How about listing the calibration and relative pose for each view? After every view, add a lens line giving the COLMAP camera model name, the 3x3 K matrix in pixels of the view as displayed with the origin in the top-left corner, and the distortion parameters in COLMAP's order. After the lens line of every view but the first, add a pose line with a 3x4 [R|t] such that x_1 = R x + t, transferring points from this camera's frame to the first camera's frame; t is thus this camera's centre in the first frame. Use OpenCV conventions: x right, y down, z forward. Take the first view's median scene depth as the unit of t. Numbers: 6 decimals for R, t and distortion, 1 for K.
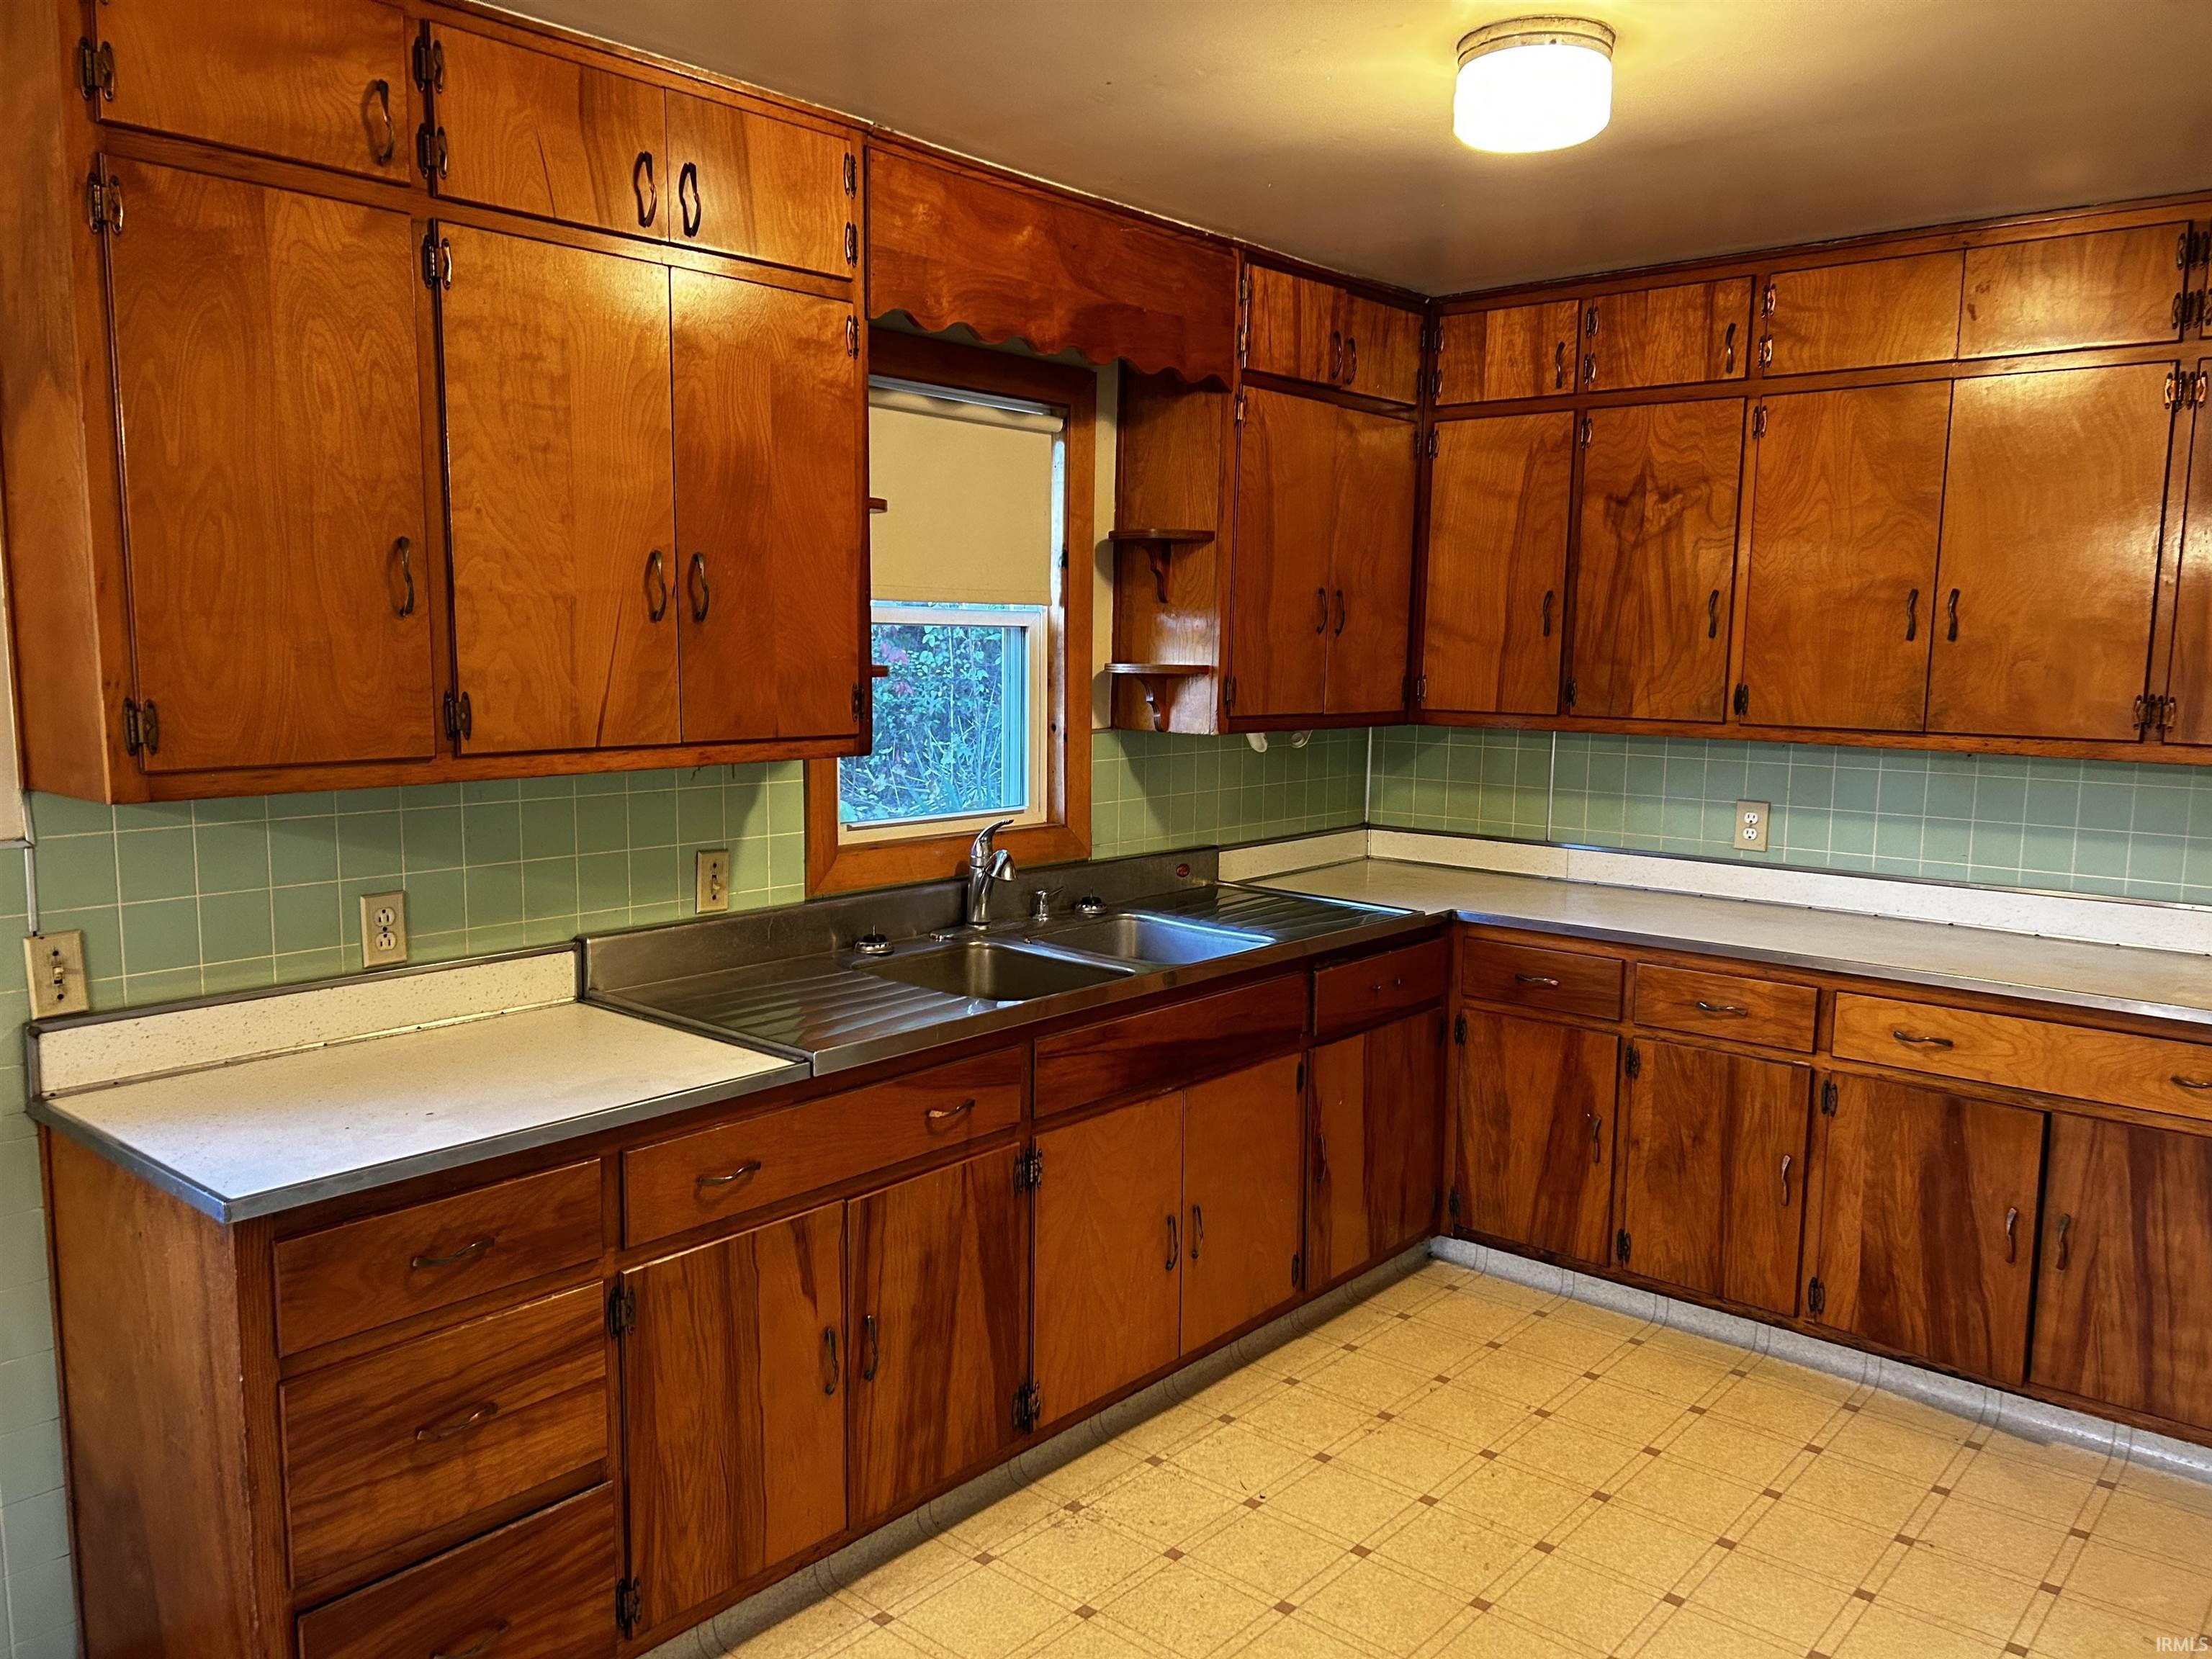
lens RADIAL K [[1673.9, 0, 1088.8], [0, 1673.9, 830.9], [0, 0, 1]] dist [0.055206, -0.057224]
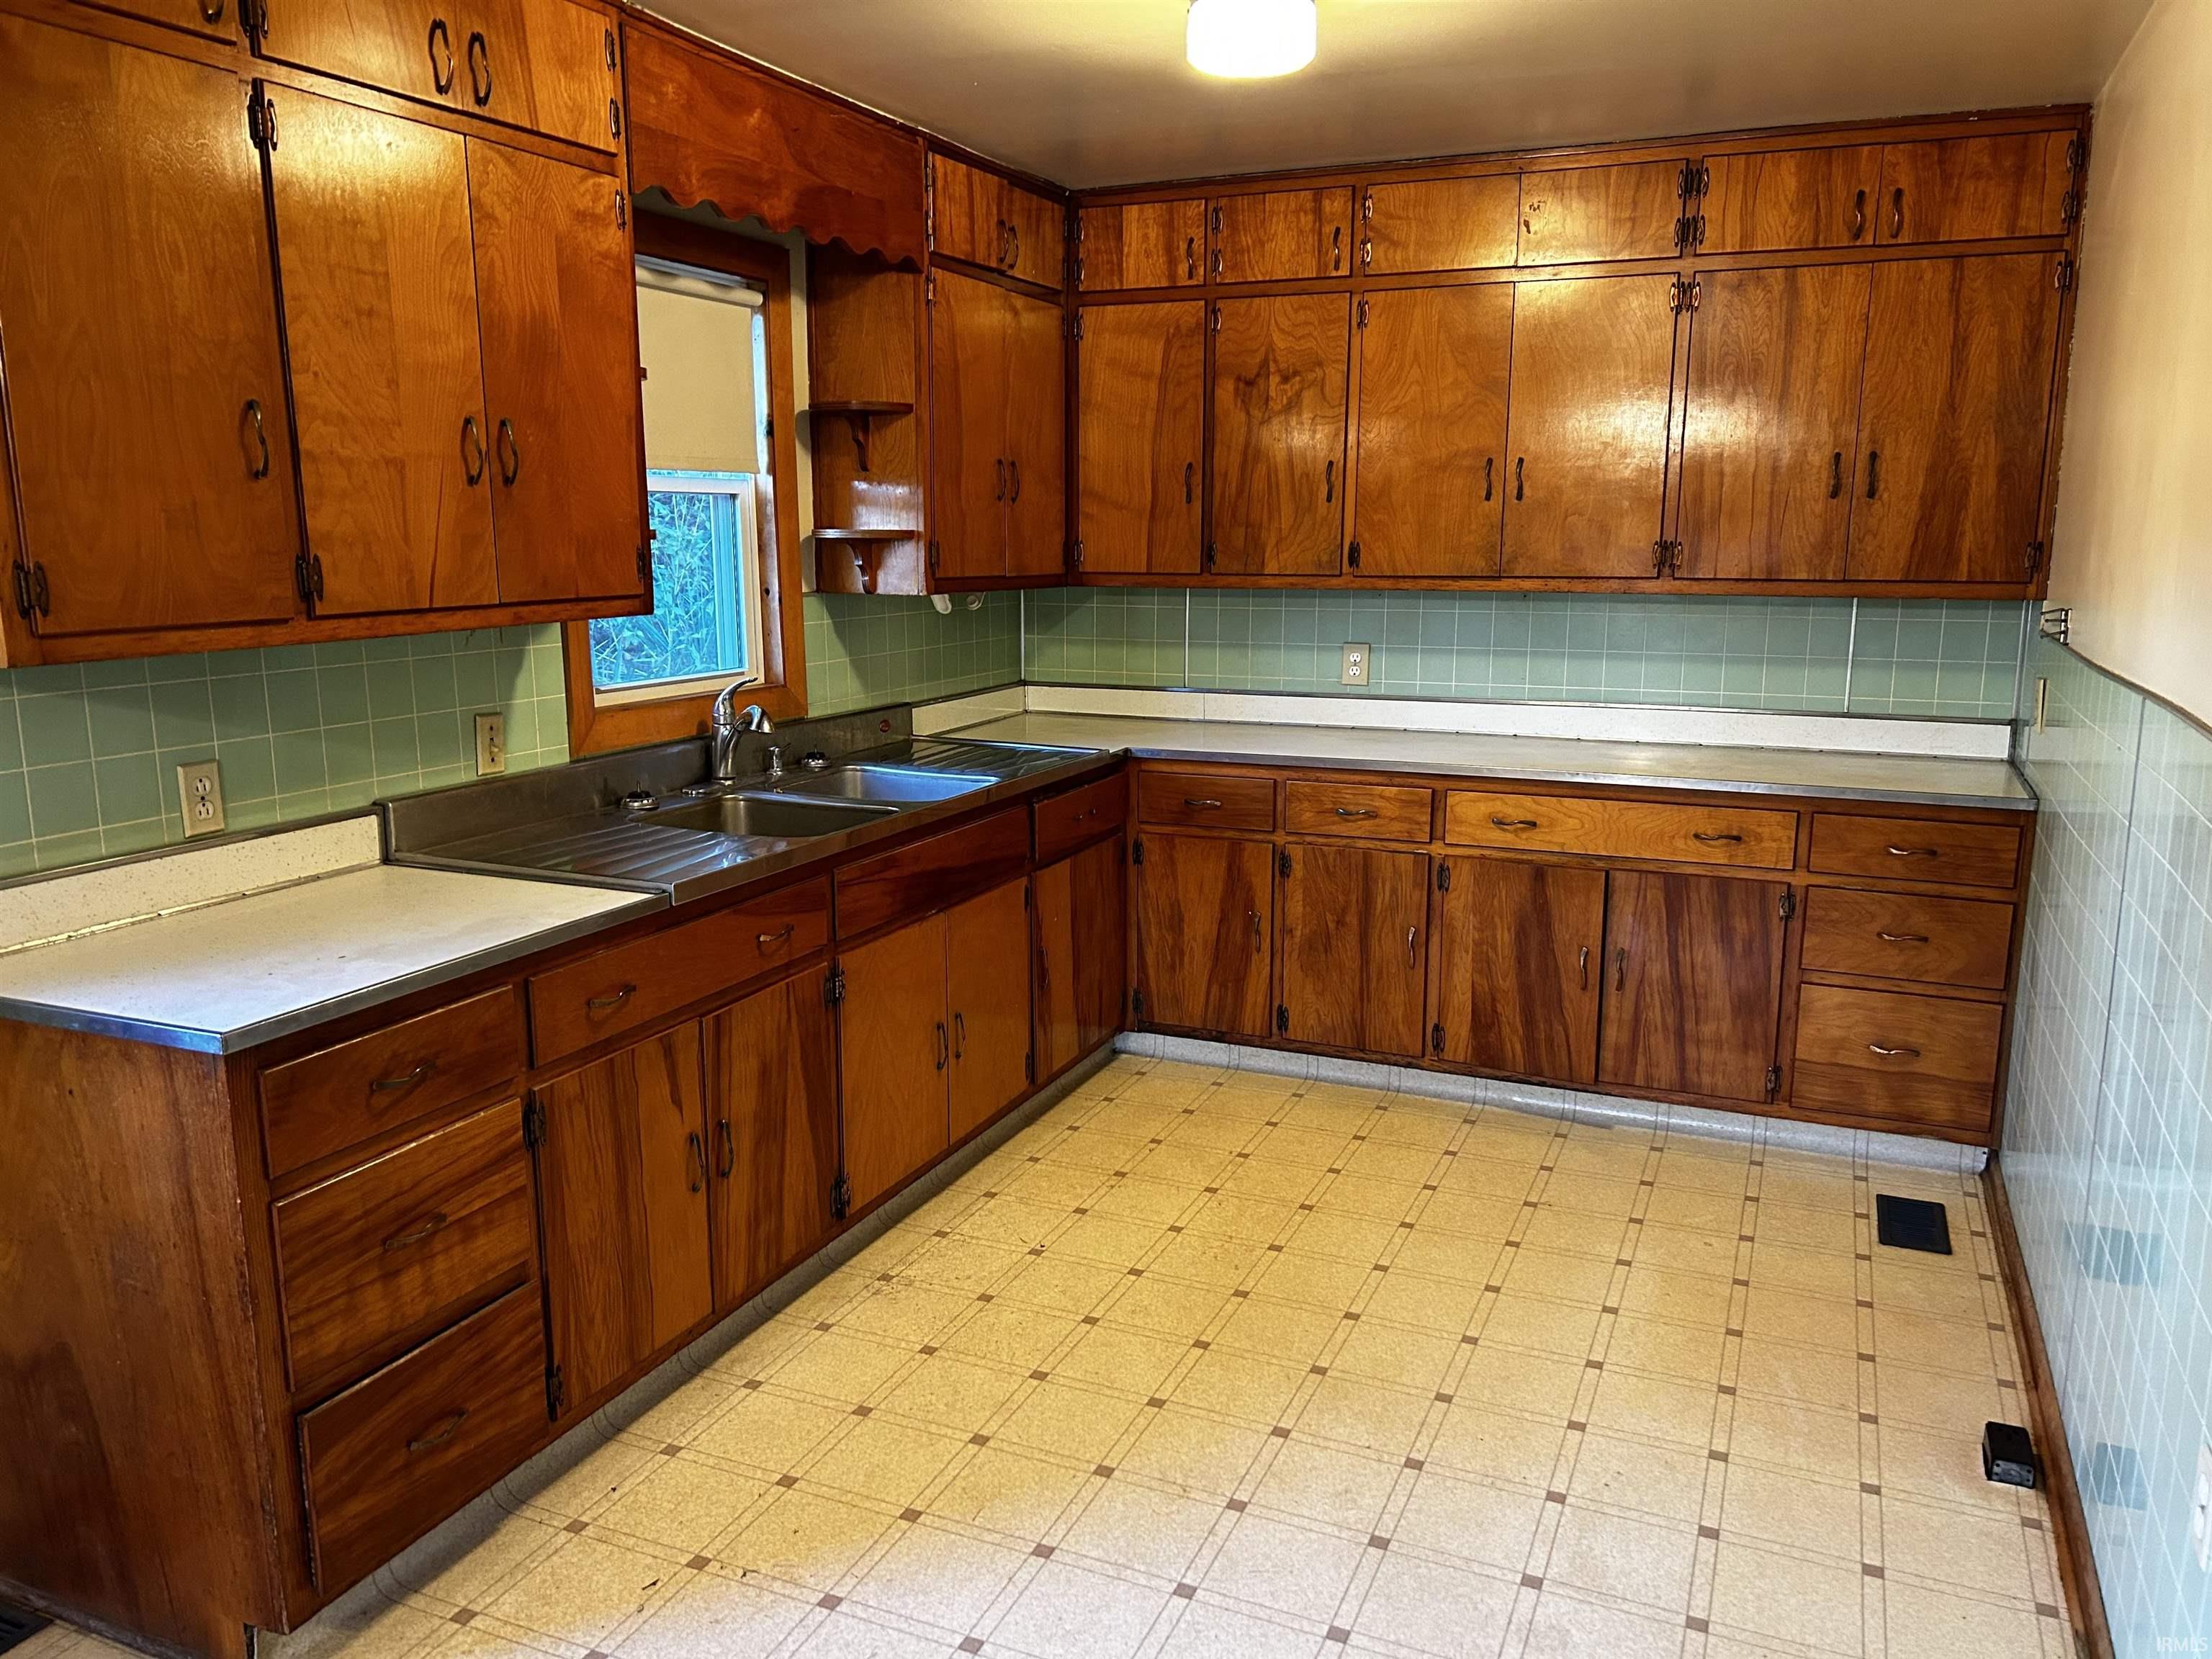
lens RADIAL K [[1673.9, 0, 1109.3], [0, 1673.9, 825.2], [0, 0, 1]] dist [0.055206, -0.057224]
pose [[0.953050, -0.067480, 0.295199, -0.168113], [0.048532, 0.996291, 0.071058, 0.023932], [-0.298899, -0.053396, 0.952790, -0.098062]]
